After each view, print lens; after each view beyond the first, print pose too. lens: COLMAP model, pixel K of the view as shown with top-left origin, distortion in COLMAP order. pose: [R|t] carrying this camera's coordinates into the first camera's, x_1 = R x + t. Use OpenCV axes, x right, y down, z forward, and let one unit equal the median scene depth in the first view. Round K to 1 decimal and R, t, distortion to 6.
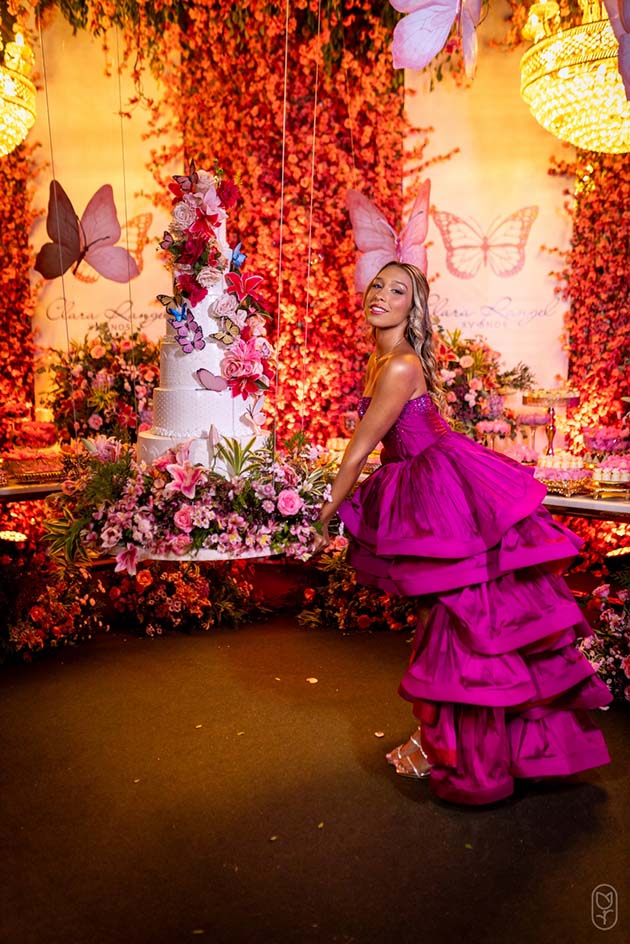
lens RADIAL K [[890.6, 0, 312.4], [0, 890.6, 463.4], [0, 0, 1]] dist [0.006939, 0.007297]
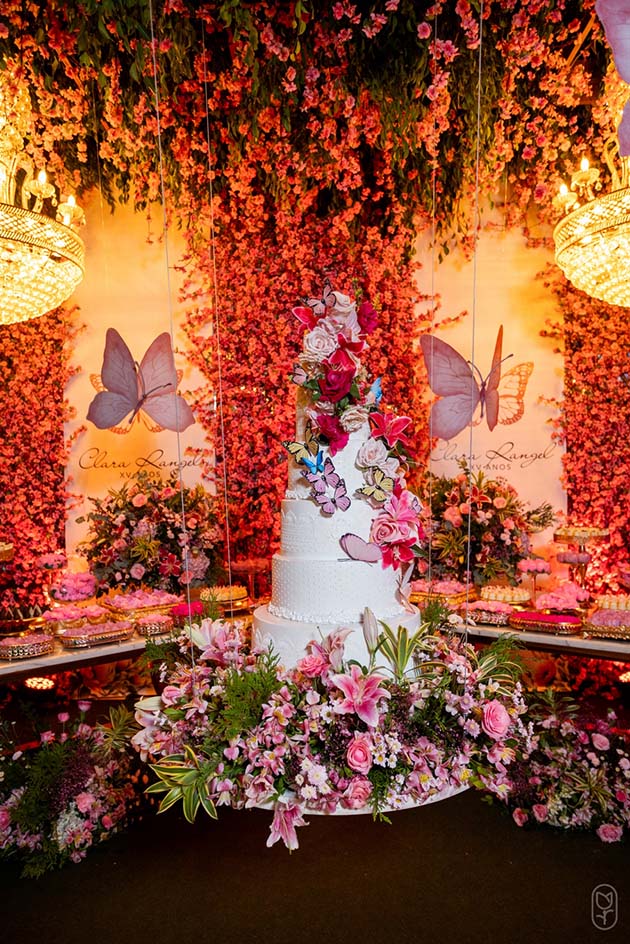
lens RADIAL K [[677.8, 0, 320.9], [0, 677.8, 475.7], [0, 0, 1]] dist [-0.006105, 0.000596]
pose [[0.994975, -0.016903, 0.098690, -0.102670], [0.030520, 0.989942, -0.138146, -0.037618], [-0.095362, 0.140464, 0.985483, 0.205792]]
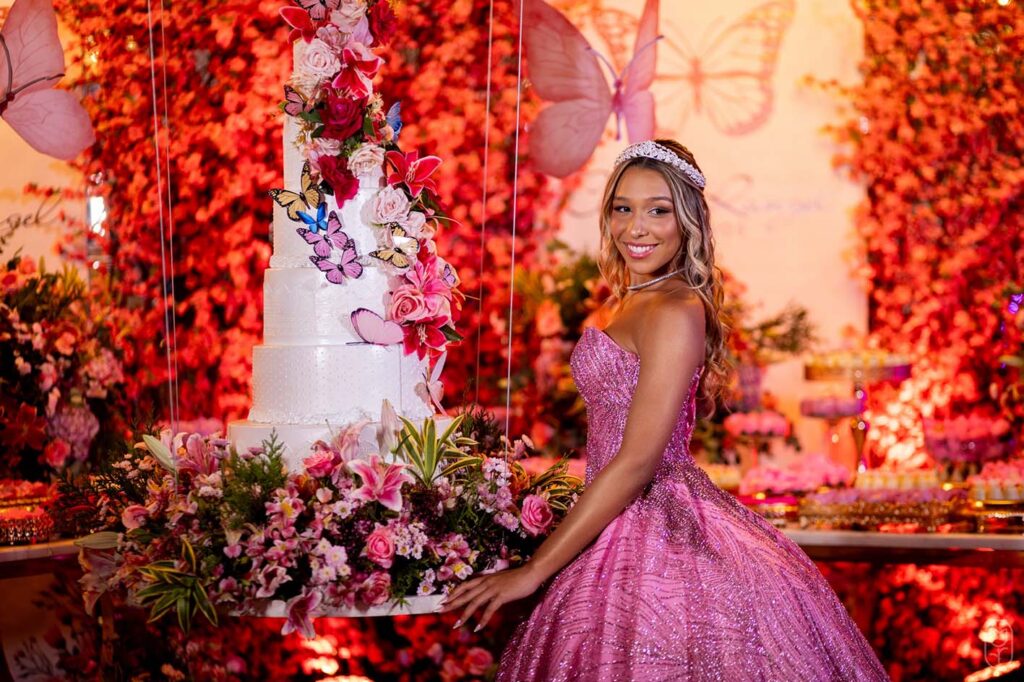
lens RADIAL K [[2393.8, 0, 512.0], [0, 2393.8, 341.0], [0, 0, 1]] dist [0.038904, -0.019688]
pose [[0.981796, -0.022483, 0.188603, -0.172762], [0.042822, 0.993606, -0.104470, 0.043402], [-0.185048, 0.110645, 0.976481, -0.295877]]
